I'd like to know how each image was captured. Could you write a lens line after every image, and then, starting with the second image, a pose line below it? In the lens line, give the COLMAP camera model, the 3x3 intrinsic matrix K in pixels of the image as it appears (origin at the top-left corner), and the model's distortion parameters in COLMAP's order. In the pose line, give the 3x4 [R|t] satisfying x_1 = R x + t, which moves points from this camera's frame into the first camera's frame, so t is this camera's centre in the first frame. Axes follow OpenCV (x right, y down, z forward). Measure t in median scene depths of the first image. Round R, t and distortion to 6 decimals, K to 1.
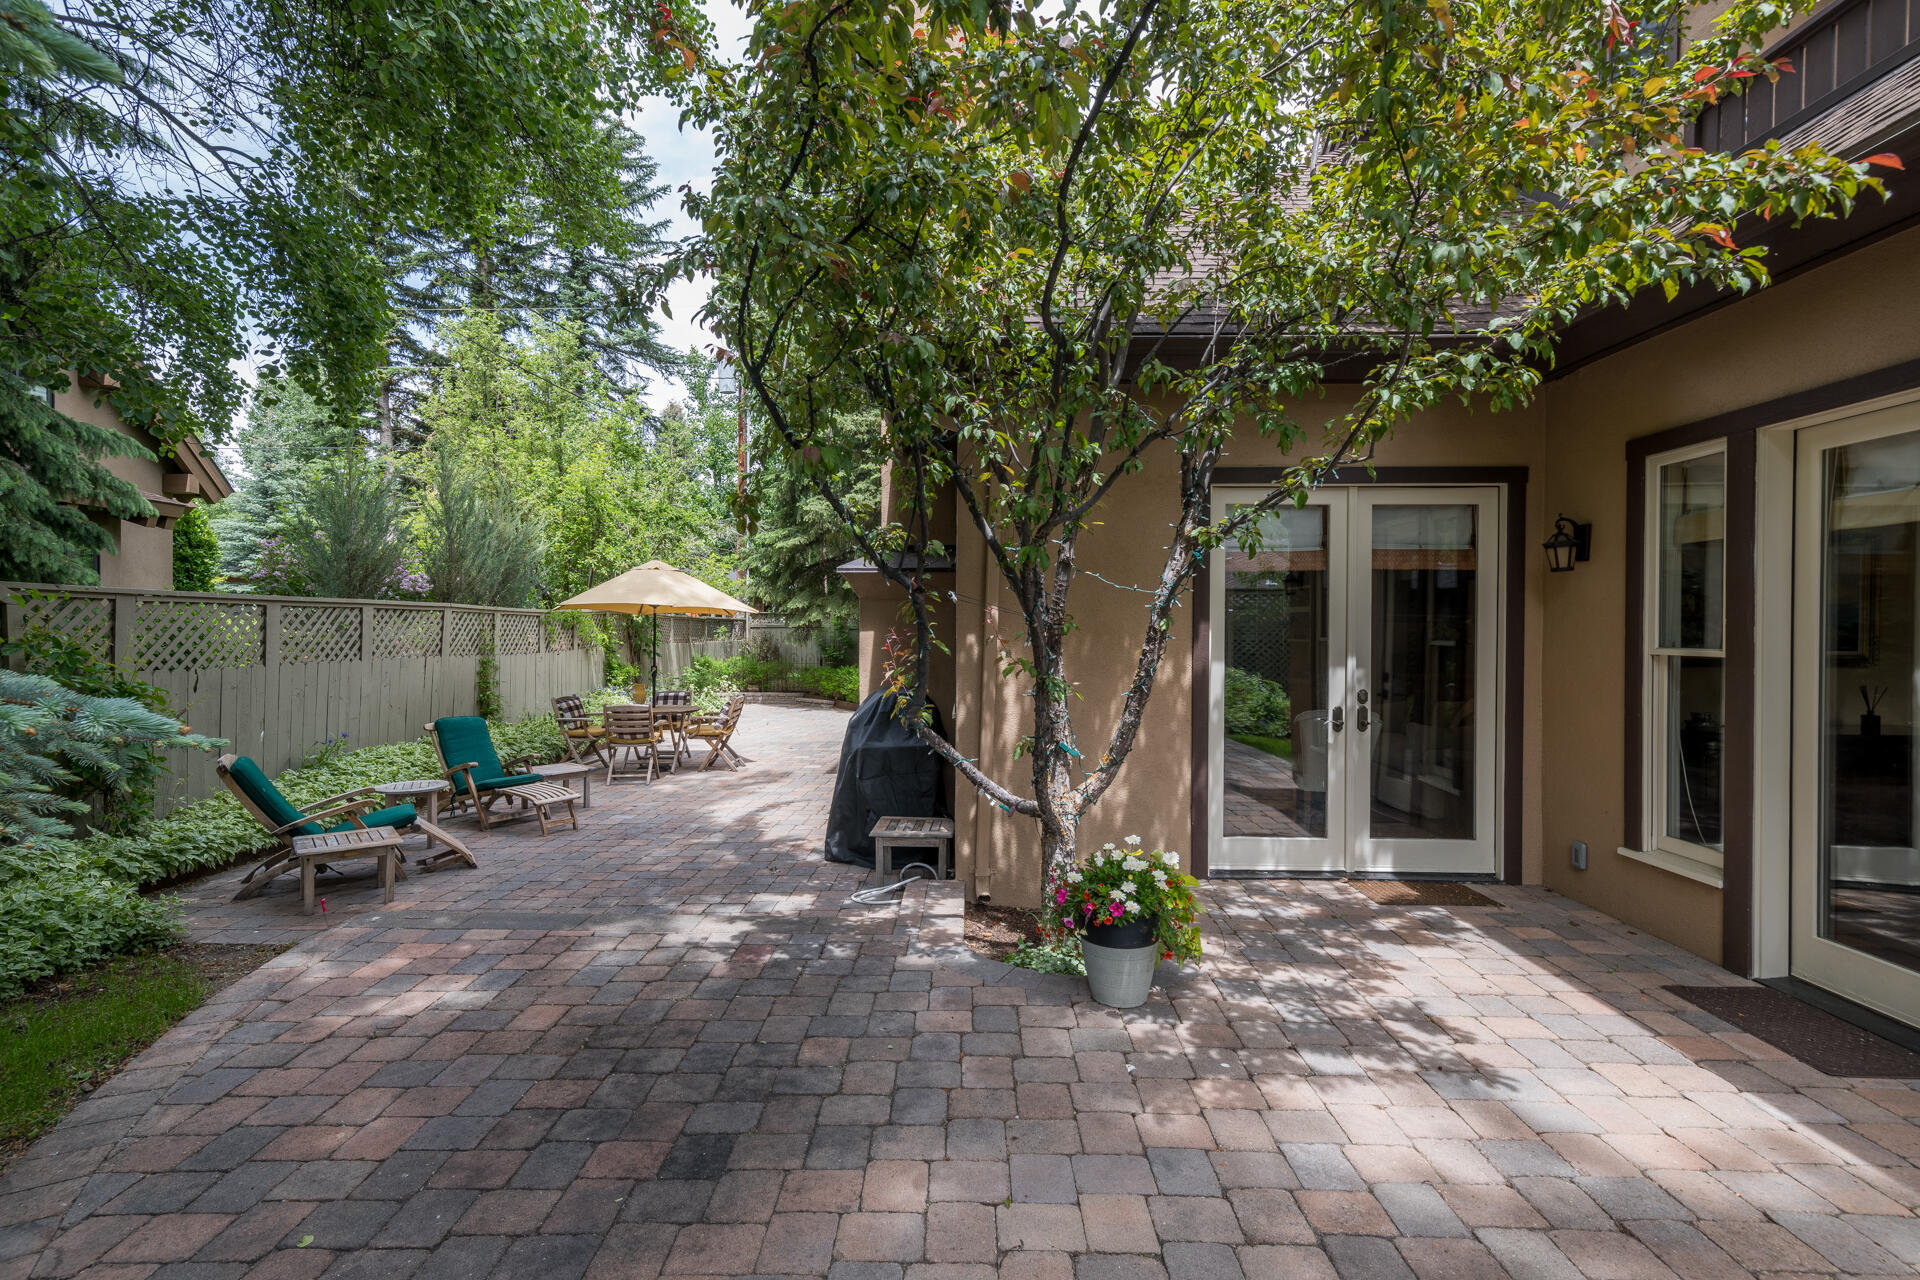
lens RADIAL K [[887.5, 0, 955.3], [0, 887.5, 632.5], [0, 0, 1]] dist [0.003021, 0.000027]
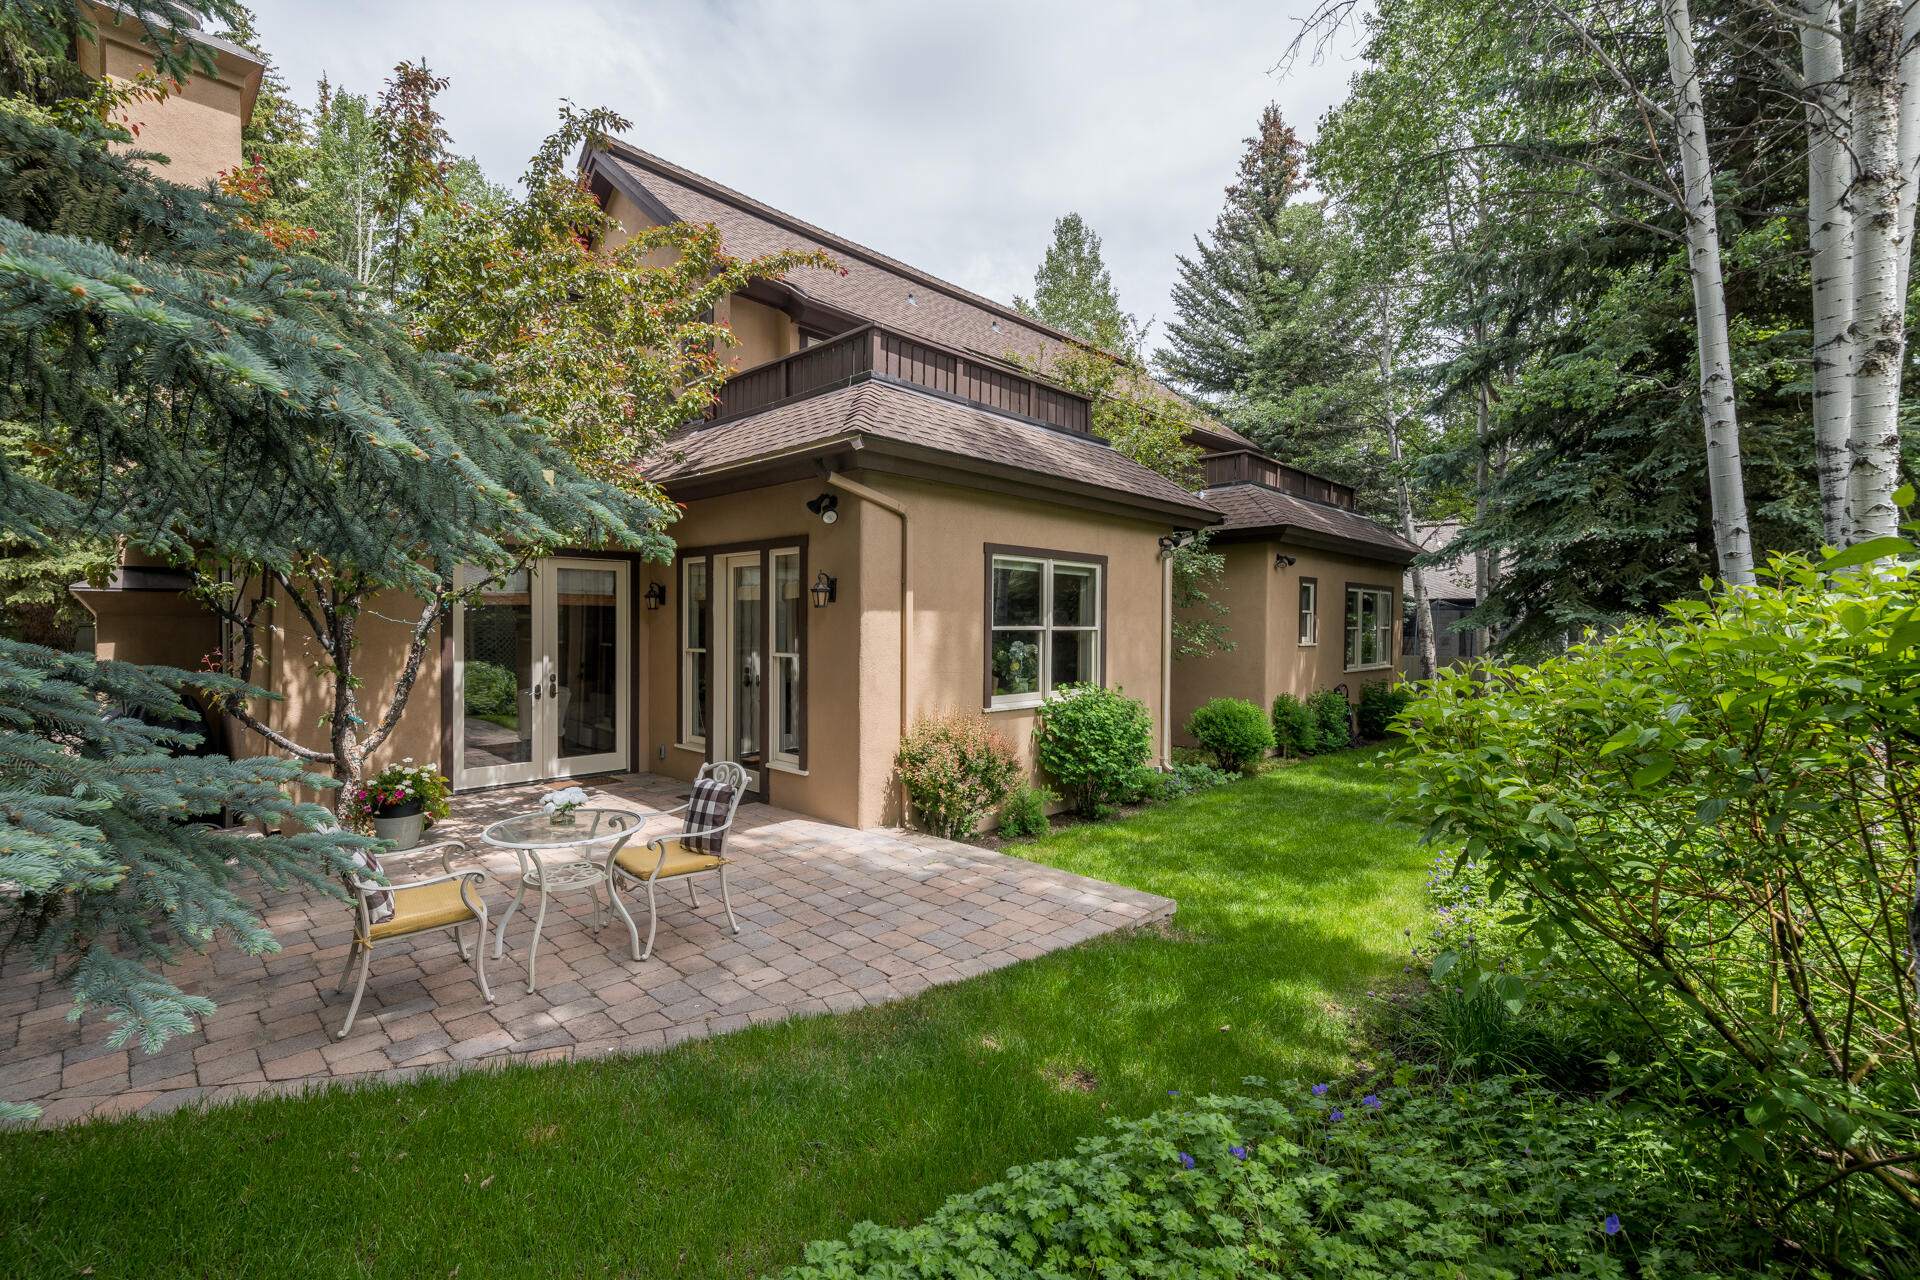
lens RADIAL K [[829.8, 0, 955.8], [0, 829.8, 627.8], [0, 0, 1]] dist [0.005132, 0.000592]
pose [[0.679117, -0.007578, 0.733991, -0.239248], [0.003322, 0.999968, 0.007250, -0.043079], [-0.734022, -0.002485, 0.679121, -0.828229]]
